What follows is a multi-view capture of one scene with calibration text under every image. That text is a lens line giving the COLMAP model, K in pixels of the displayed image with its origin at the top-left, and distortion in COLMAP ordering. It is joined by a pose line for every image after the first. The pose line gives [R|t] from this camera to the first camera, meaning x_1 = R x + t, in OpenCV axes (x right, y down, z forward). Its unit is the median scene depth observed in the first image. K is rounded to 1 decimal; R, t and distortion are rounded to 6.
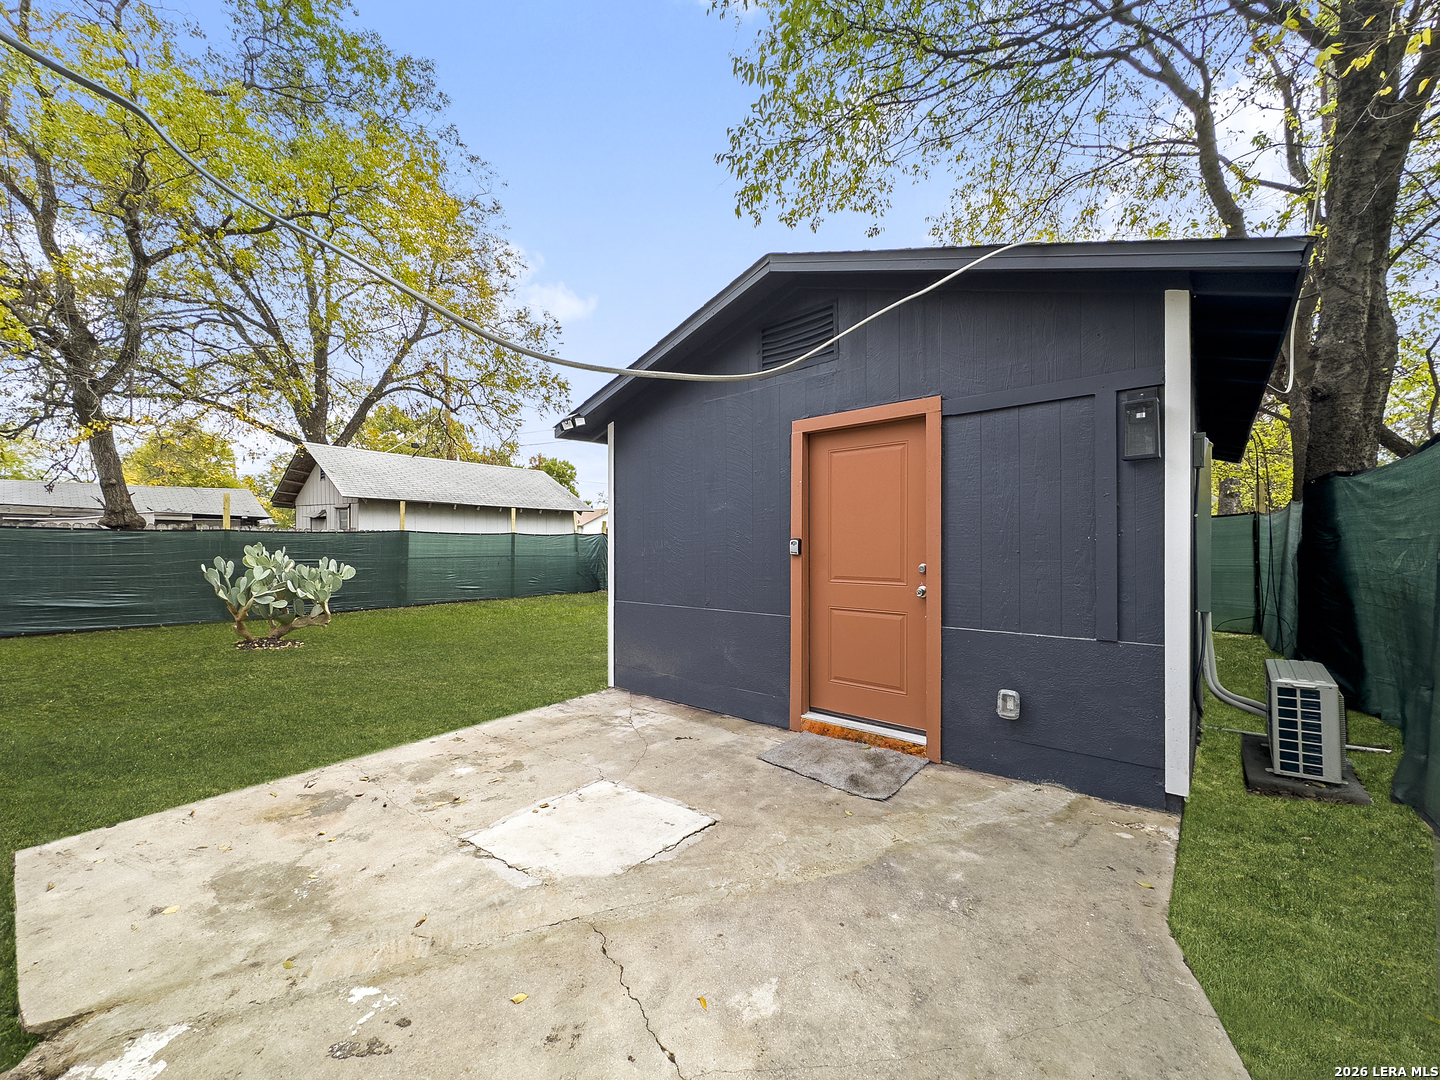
lens RADIAL K [[567.6, 0, 722.4], [0, 567.6, 546.6], [0, 0, 1]] dist [-0.001703, 0.000000]
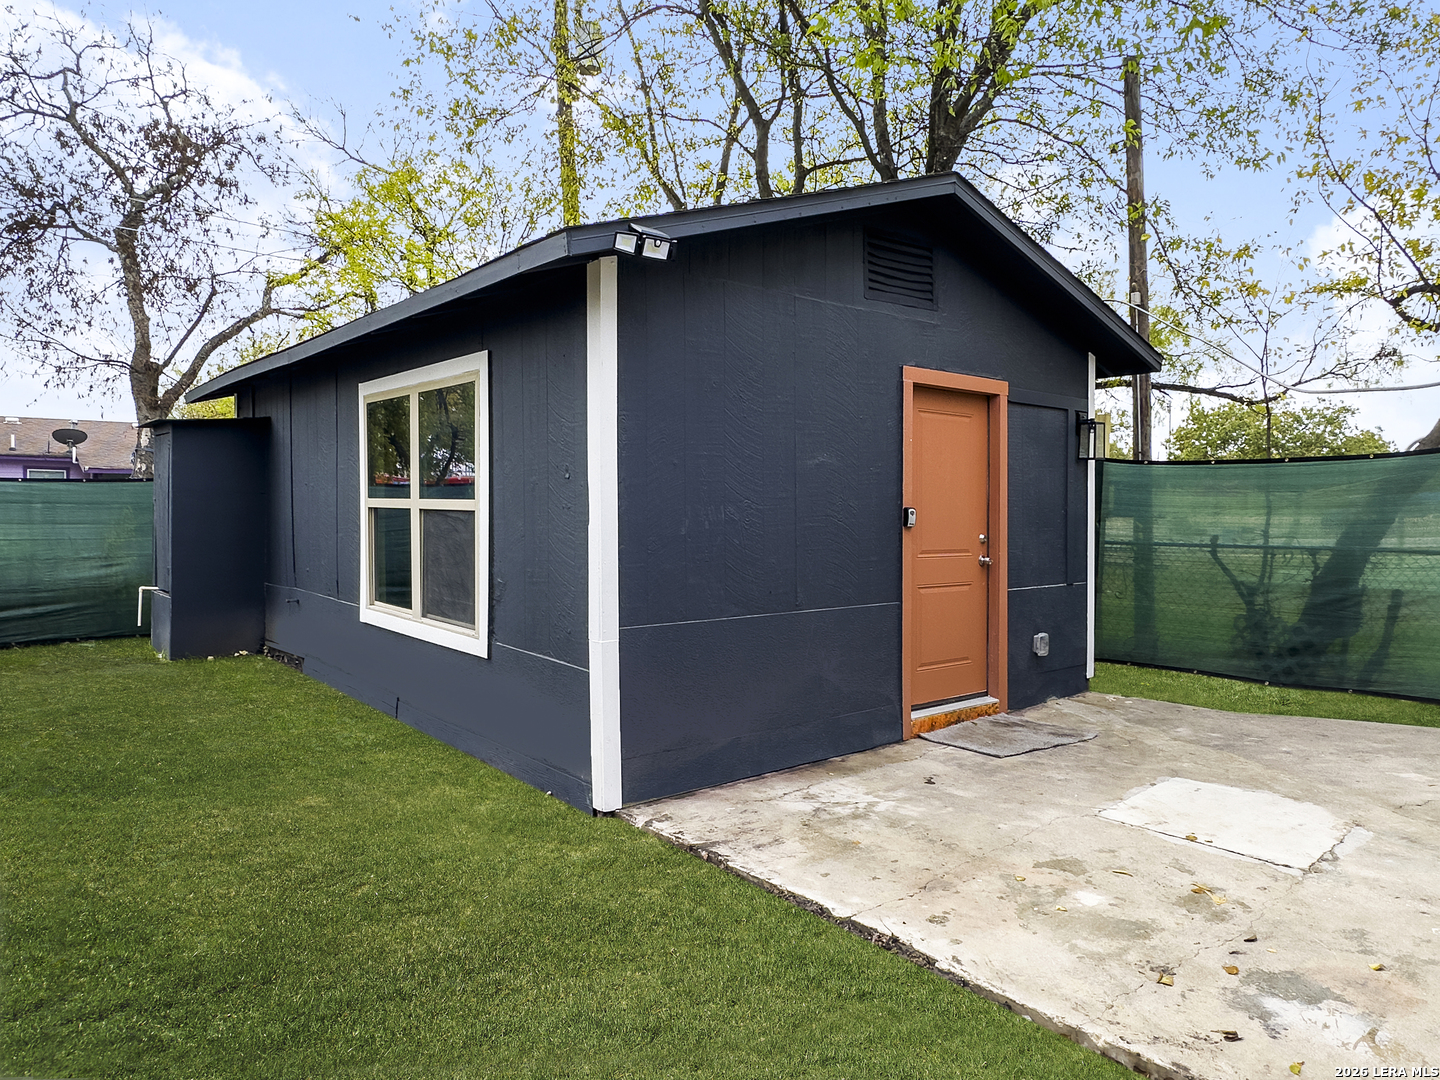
lens RADIAL K [[896.7, 0, 727.1], [0, 896.7, 517.7], [0, 0, 1]] dist [-0.000376, 0.000810]
pose [[0.193951, 0.006344, 0.980991, -1.284724], [0.002709, 0.999972, -0.007003, 0.009998], [-0.981008, 0.004016, 0.193928, 1.065276]]
